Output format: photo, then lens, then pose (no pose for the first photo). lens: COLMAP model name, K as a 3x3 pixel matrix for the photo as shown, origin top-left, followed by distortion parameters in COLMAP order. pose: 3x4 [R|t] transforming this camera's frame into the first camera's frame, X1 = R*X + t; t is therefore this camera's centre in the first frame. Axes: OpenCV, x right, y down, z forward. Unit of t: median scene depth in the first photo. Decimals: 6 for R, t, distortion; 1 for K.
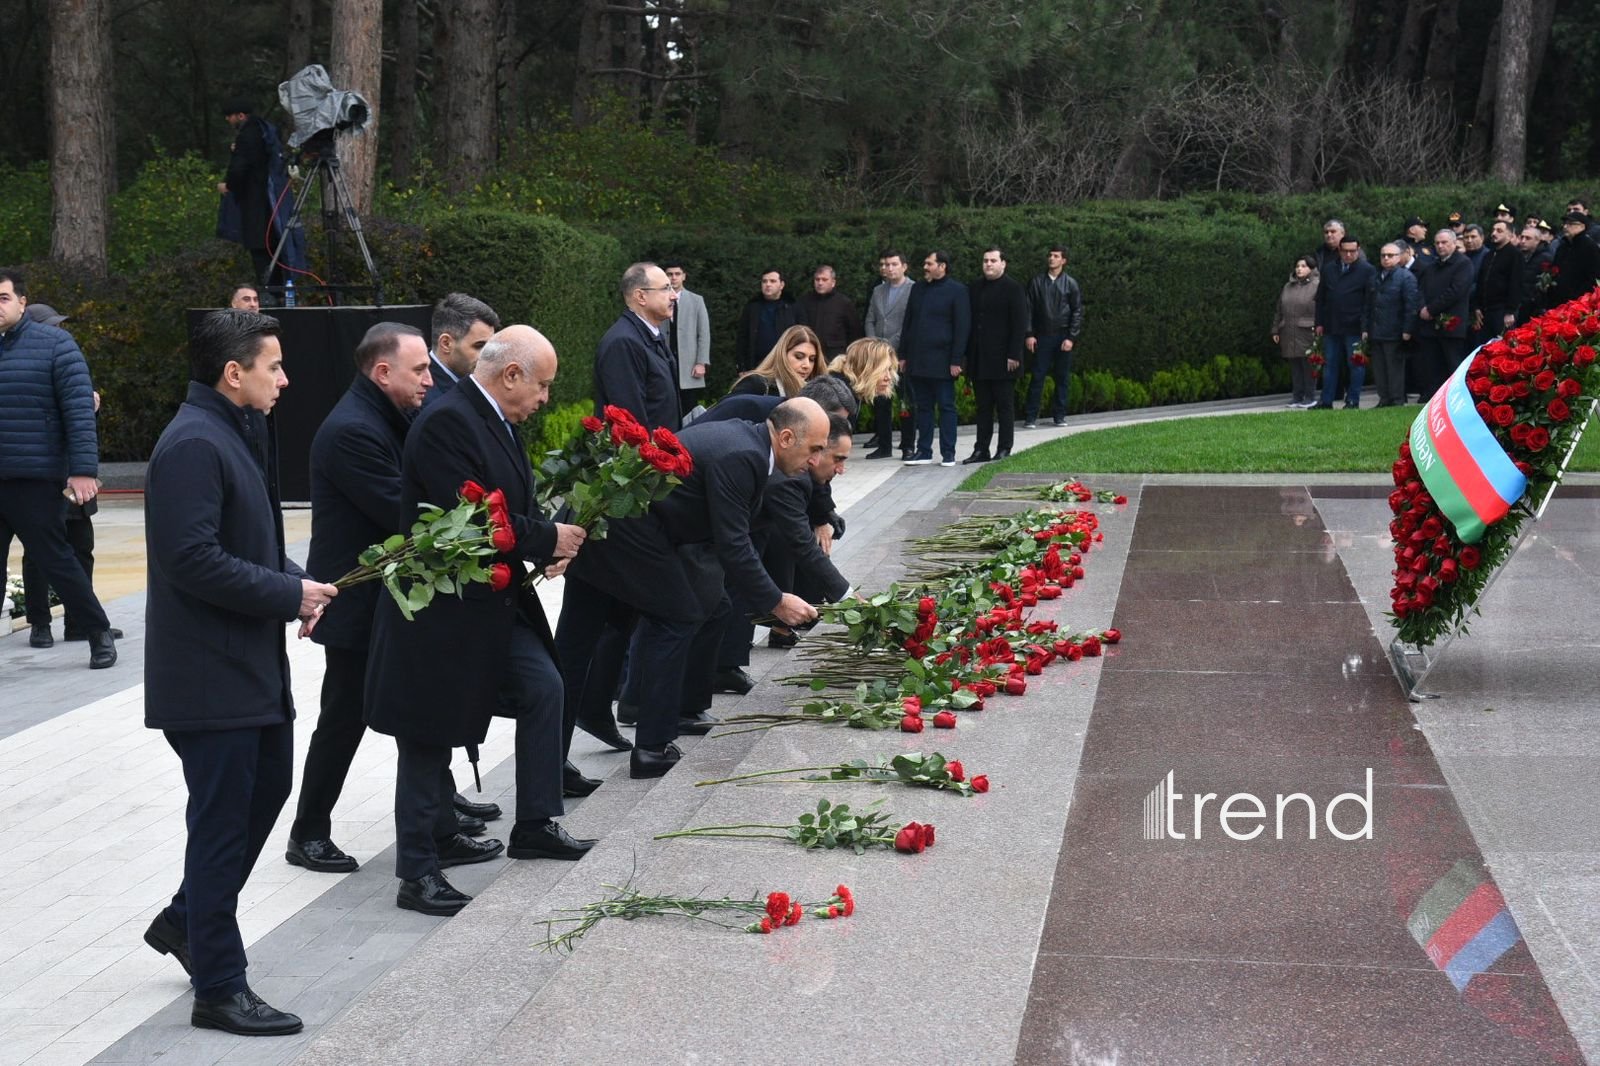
lens RADIAL K [[2753.3, 0, 800.0], [0, 2753.3, 533.0], [0, 0, 1]] dist [0.373572, 0.368820]
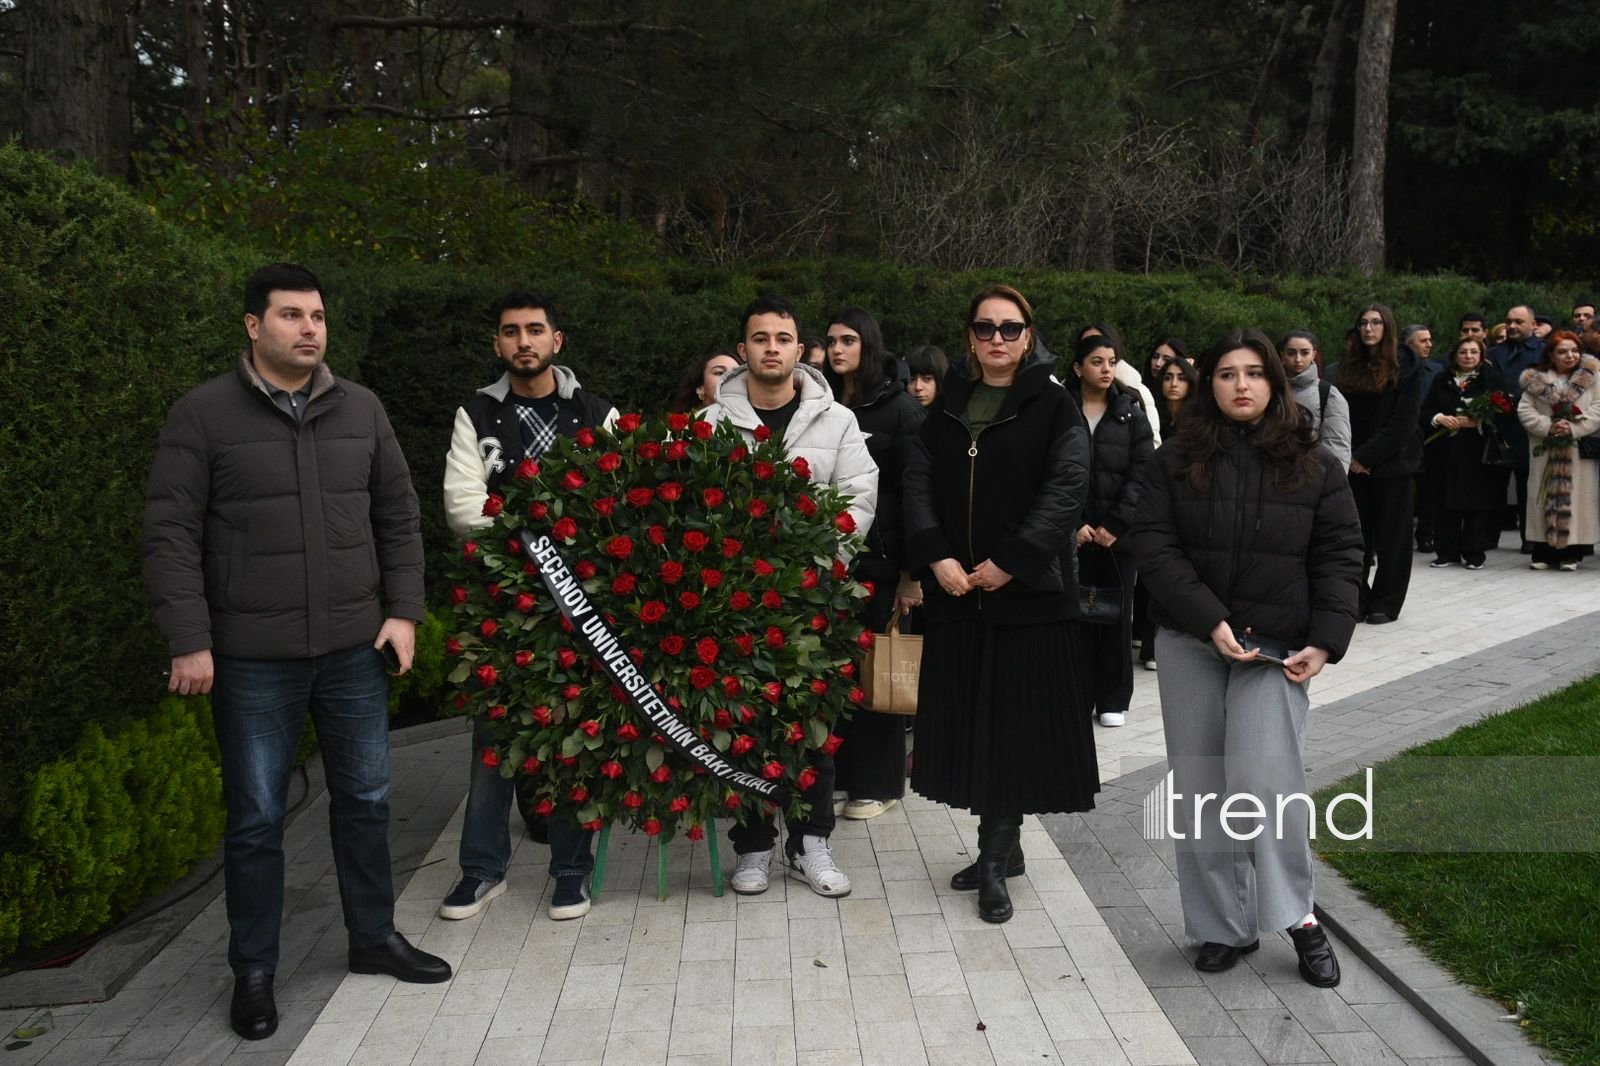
lens RADIAL K [[1541.4, 0, 839.4], [0, 1541.4, 539.7], [0, 0, 1]] dist [-0.018916, 0.153287]
pose [[0.979812, -0.026763, 0.198120, -0.030980], [0.028636, 0.999568, -0.006597, -0.055278], [-0.197858, 0.012137, 0.980156, 0.686302]]
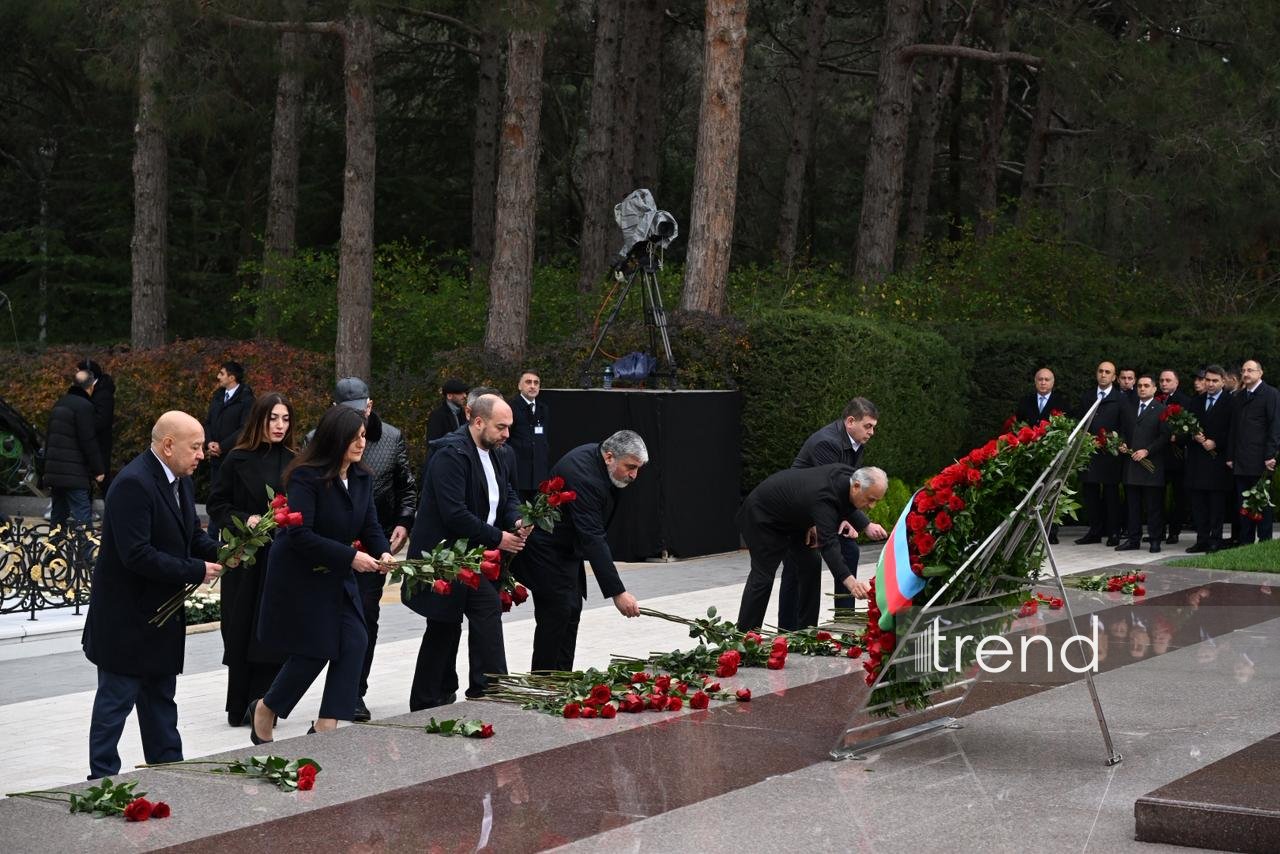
lens RADIAL K [[2621.1, 0, 640.0], [0, 2621.1, 427.0], [0, 0, 1]] dist [0.020870, -0.066101]
pose [[0.935013, 0.041914, -0.352128, 0.176227], [-0.064779, 0.996470, -0.053401, -0.005314], [0.348647, 0.072741, 0.934427, -0.023458]]
